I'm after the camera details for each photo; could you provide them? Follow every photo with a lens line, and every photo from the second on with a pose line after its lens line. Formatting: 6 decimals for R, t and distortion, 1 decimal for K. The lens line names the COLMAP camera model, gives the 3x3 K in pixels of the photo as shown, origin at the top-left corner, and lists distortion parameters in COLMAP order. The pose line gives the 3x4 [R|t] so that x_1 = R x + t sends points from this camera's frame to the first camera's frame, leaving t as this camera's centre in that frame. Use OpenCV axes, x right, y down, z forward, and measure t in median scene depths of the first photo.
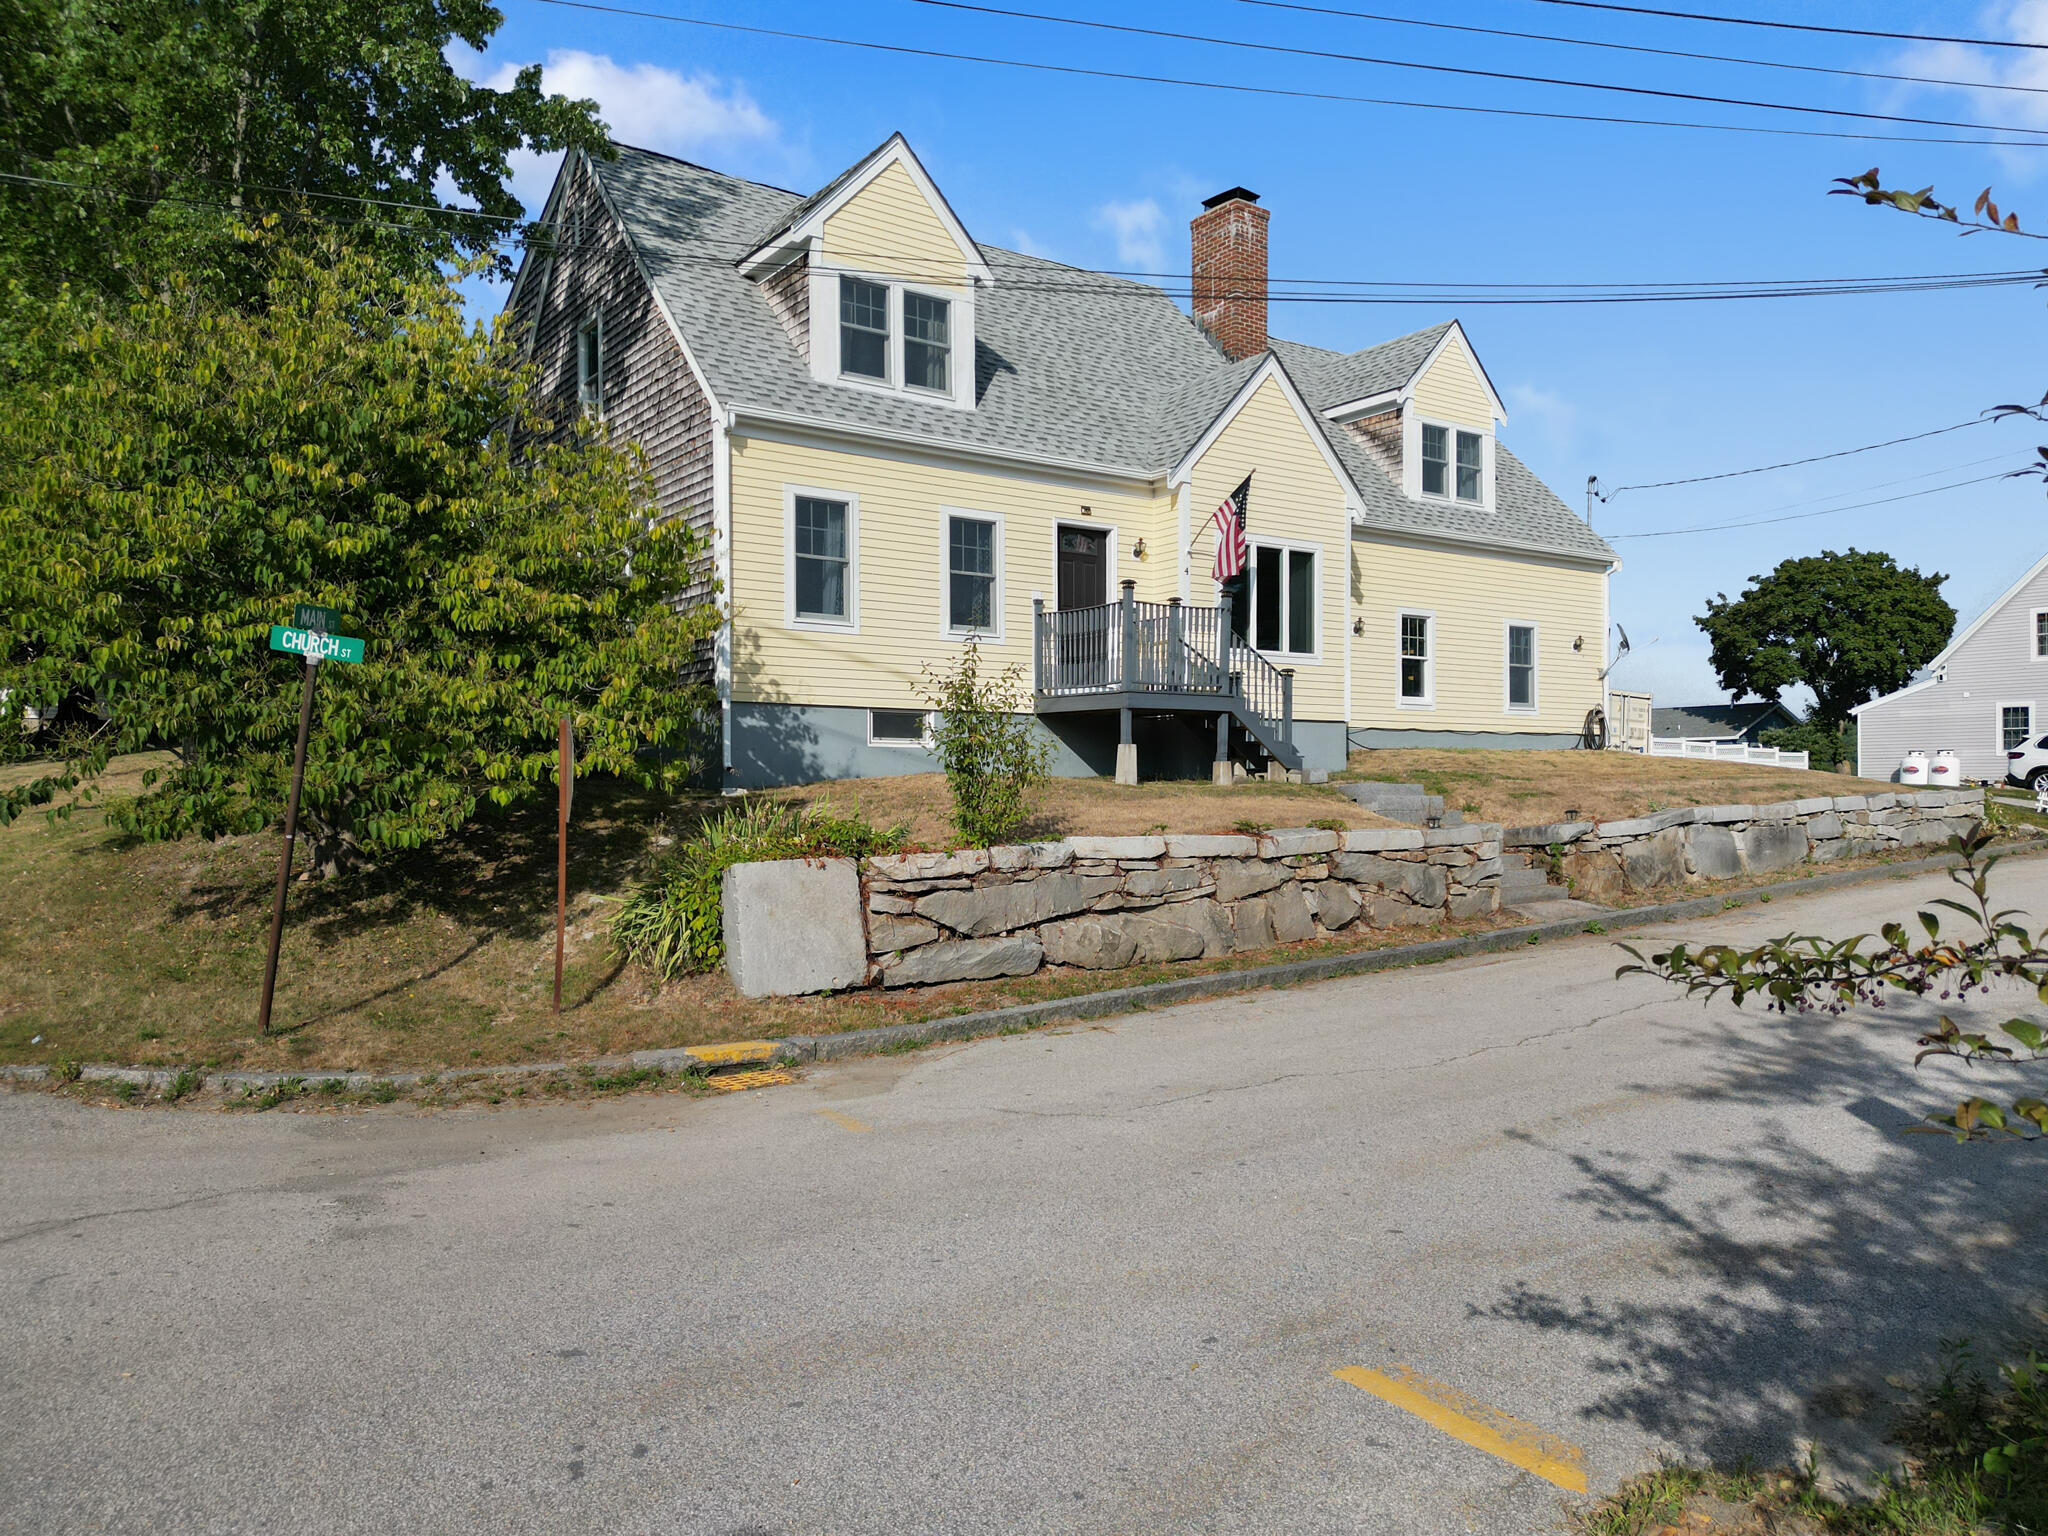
lens RADIAL K [[1445.2, 0, 1019.7], [0, 1445.2, 801.8], [0, 0, 1]] dist [0.038045, -0.057796]
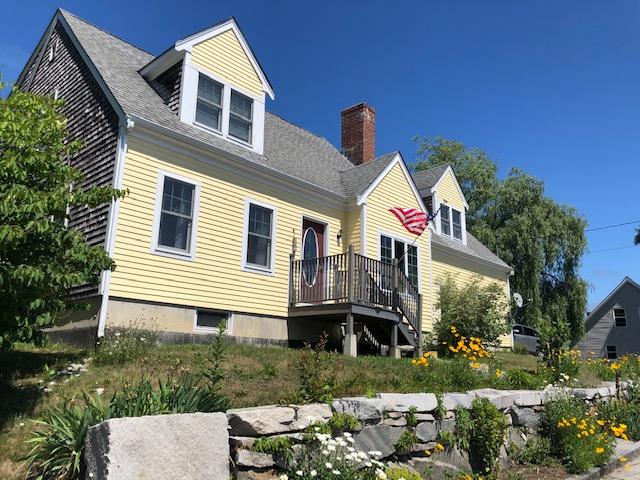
lens RADIAL K [[523.2, 0, 320.0], [0, 523.2, 240.0], [0, 0, 1]] dist [0.021048, -0.010641]
pose [[0.980950, 0.068237, 0.181879, -0.079073], [-0.022299, 0.969641, -0.243516, 0.003971], [-0.192974, 0.234821, 0.952691, 0.377567]]
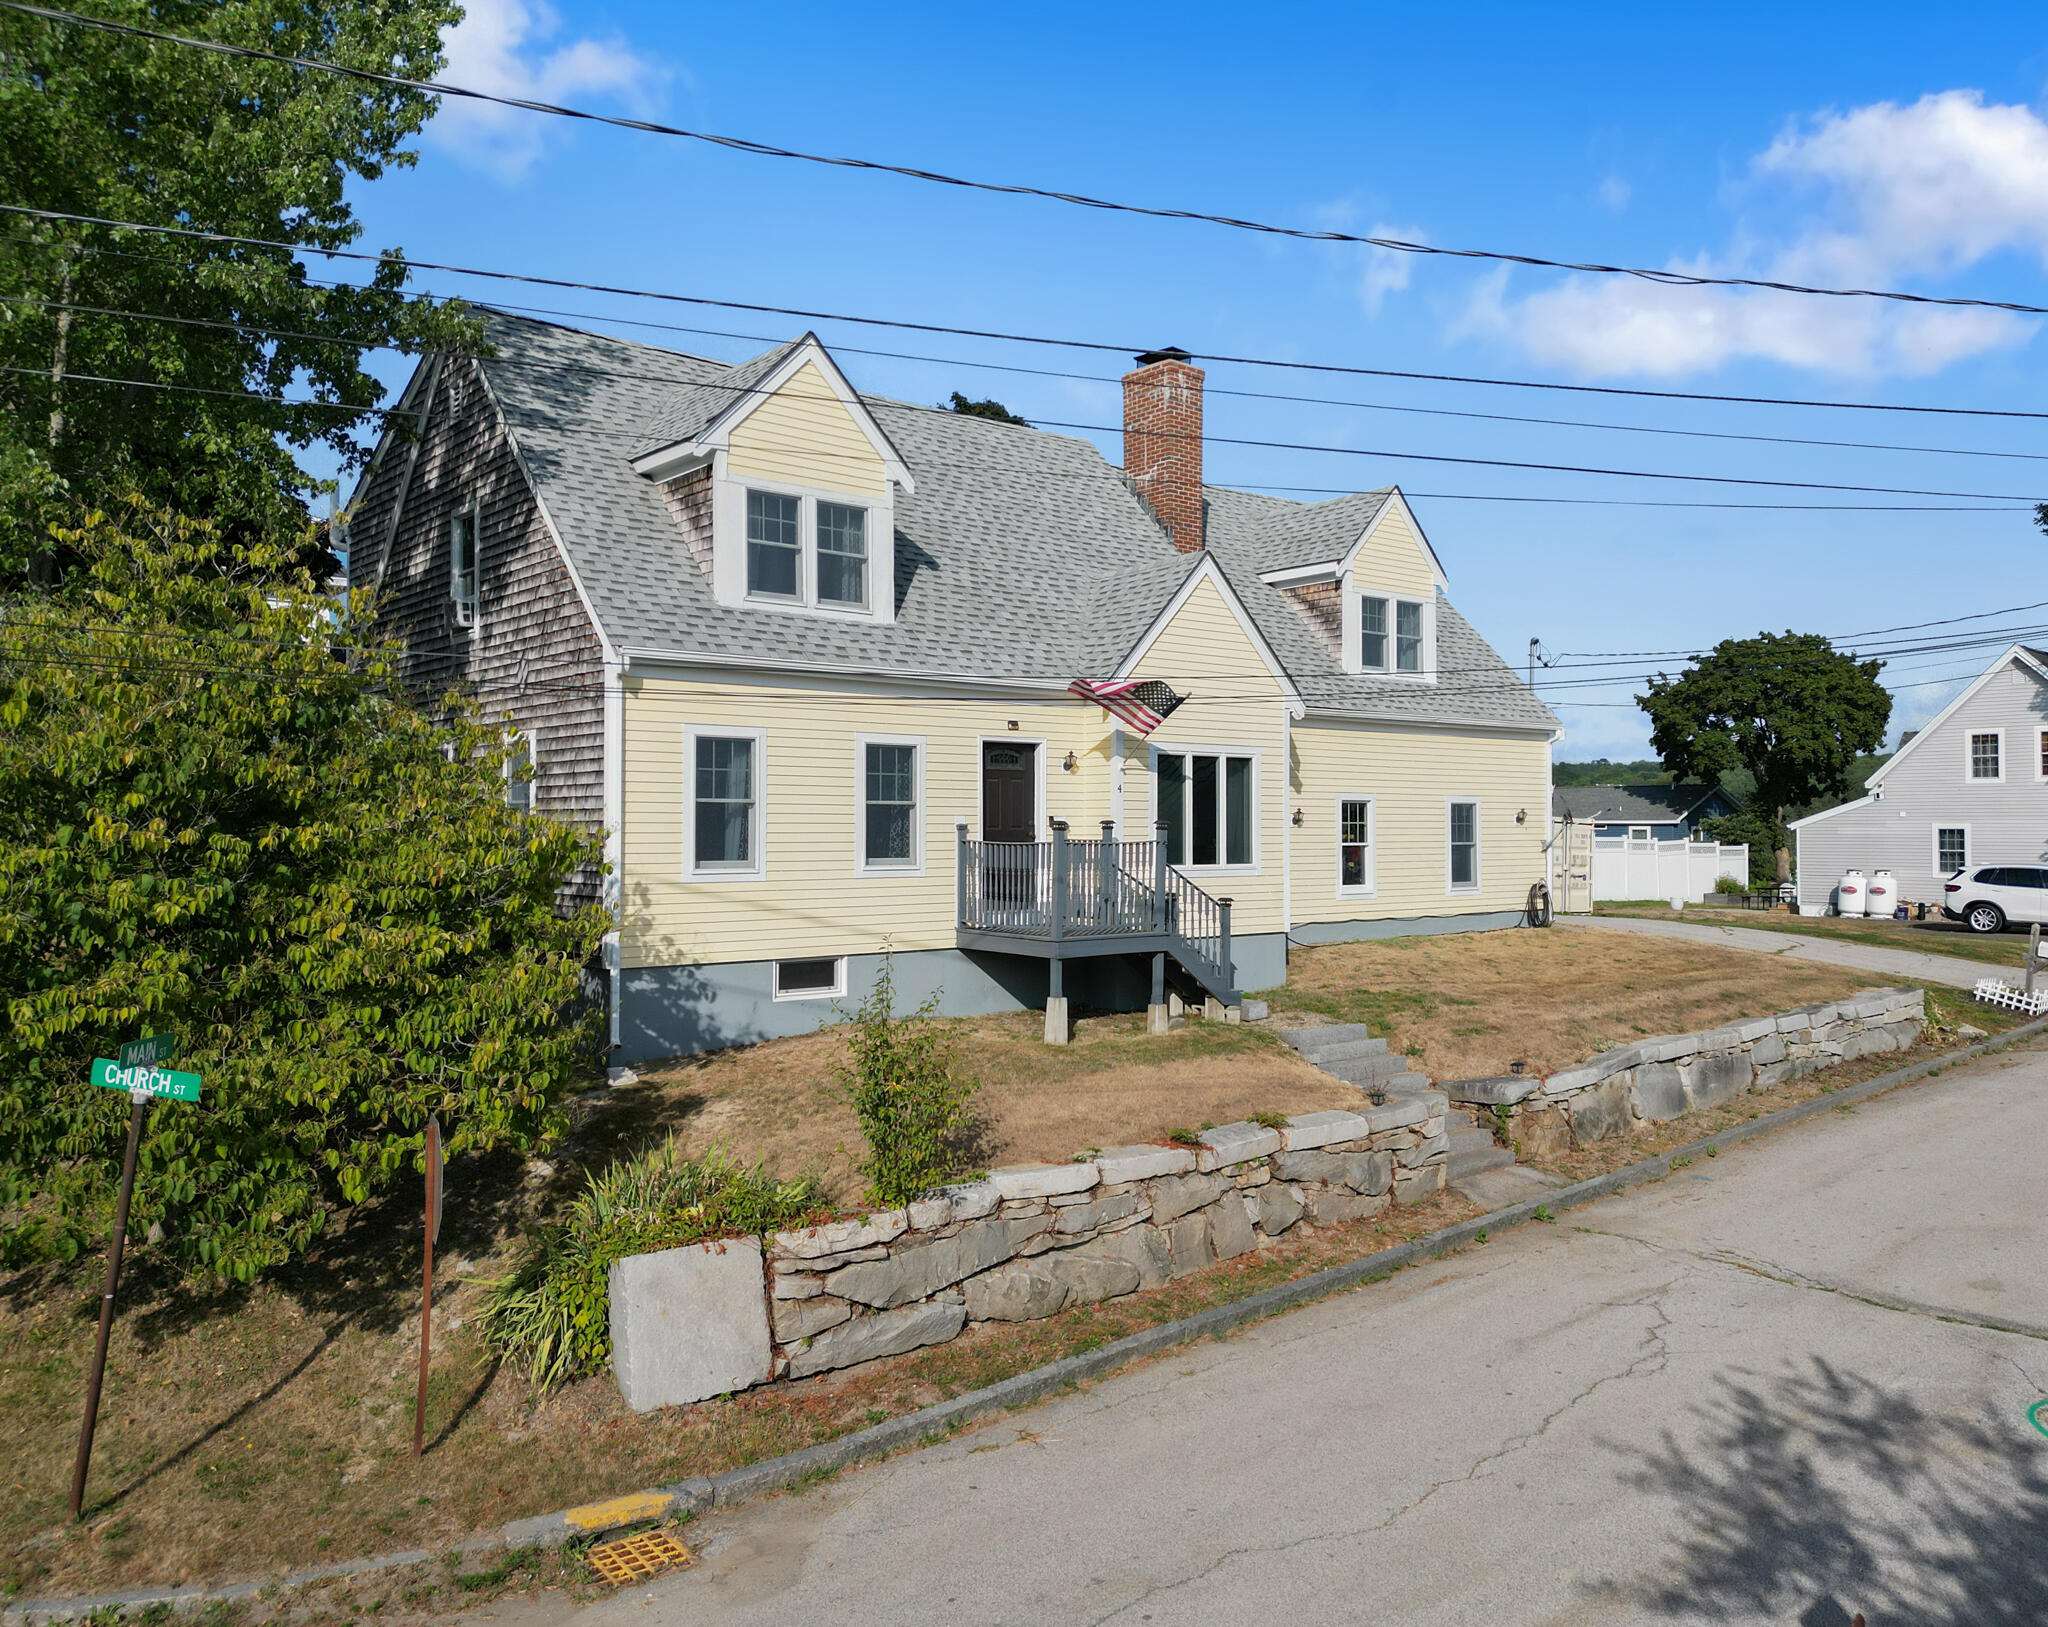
lens RADIAL K [[1543.6, 0, 1087.0], [0, 1543.6, 806.6], [0, 0, 1]] dist [0.056985, -0.089013]
pose [[0.995460, 0.002282, 0.095154, -0.001520], [0.000110, 0.999684, -0.025127, -0.133608], [-0.095181, 0.025023, 0.995145, 0.000822]]
